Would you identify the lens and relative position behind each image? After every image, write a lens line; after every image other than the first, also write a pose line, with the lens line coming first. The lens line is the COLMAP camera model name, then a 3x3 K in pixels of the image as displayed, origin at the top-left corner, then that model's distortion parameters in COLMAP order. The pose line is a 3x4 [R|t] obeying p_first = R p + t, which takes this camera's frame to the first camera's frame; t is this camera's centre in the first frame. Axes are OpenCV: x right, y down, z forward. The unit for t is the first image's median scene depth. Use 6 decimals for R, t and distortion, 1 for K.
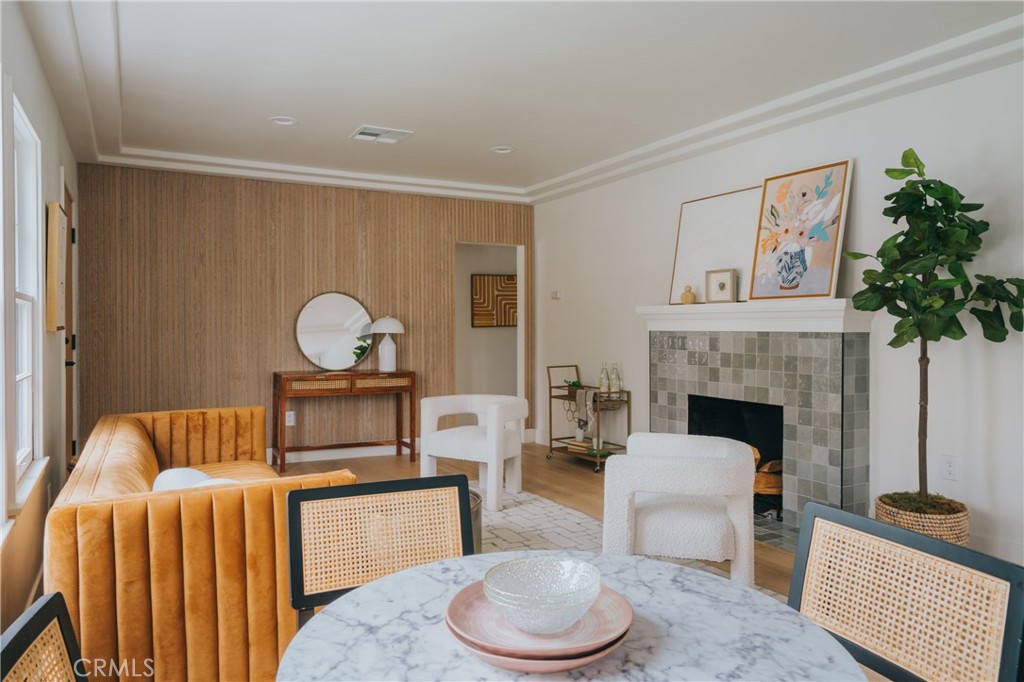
lens RADIAL K [[706.0, 0, 495.3], [0, 706.0, 330.6], [0, 0, 1]] dist [-0.024602, 0.002596]
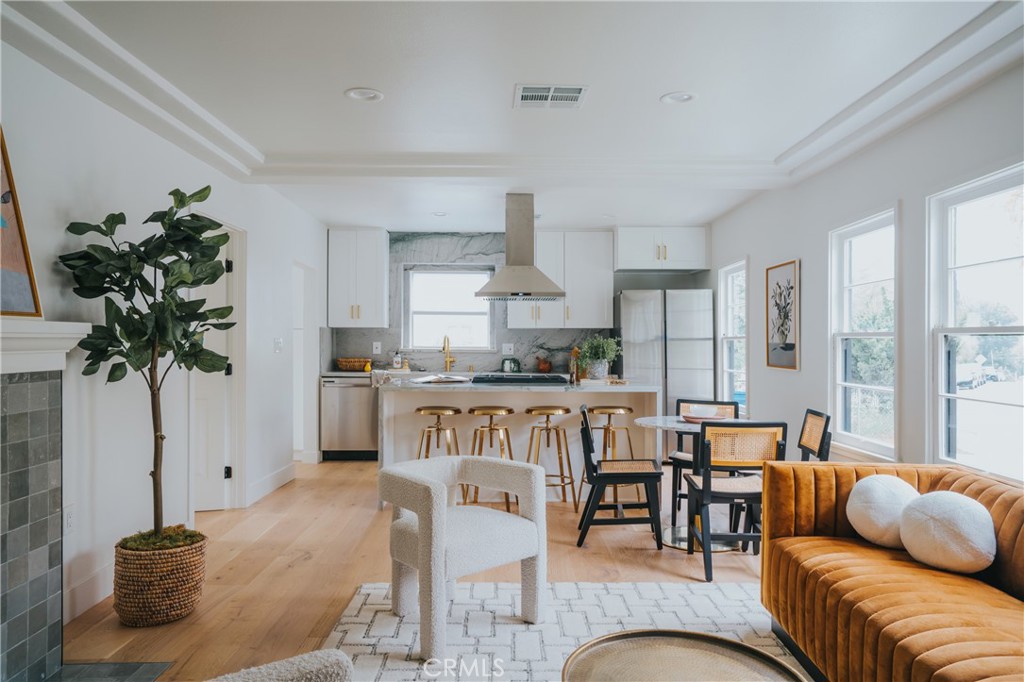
lens RADIAL K [[677.2, 0, 511.4], [0, 677.2, 338.9], [0, 0, 1]] dist [-0.015255, 0.032681]
pose [[-0.888186, 0.008402, 0.459408, -0.171699], [0.012076, 0.999914, 0.005060, -0.020699], [-0.459326, 0.010042, -0.888211, 1.091651]]
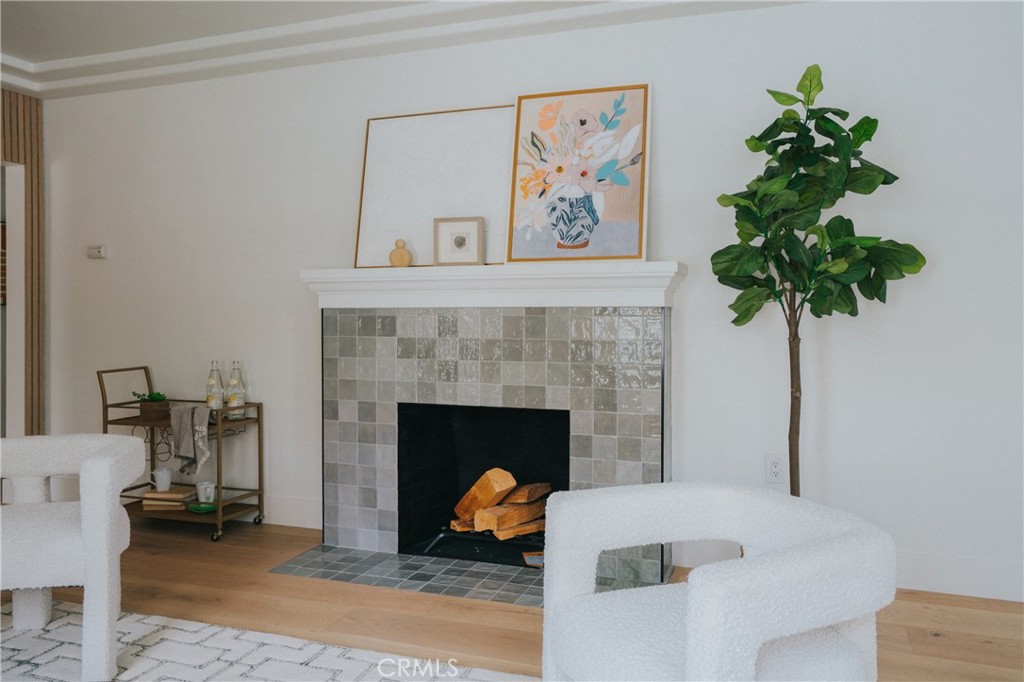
lens RADIAL K [[706.0, 0, 501.8], [0, 706.0, 330.5], [0, 0, 1]] dist [-0.024602, 0.002596]
pose [[0.711535, -0.001774, 0.702648, -0.122966], [-0.000890, 0.999994, 0.003427, 0.019886], [-0.702650, -0.003064, 0.711529, 0.456876]]
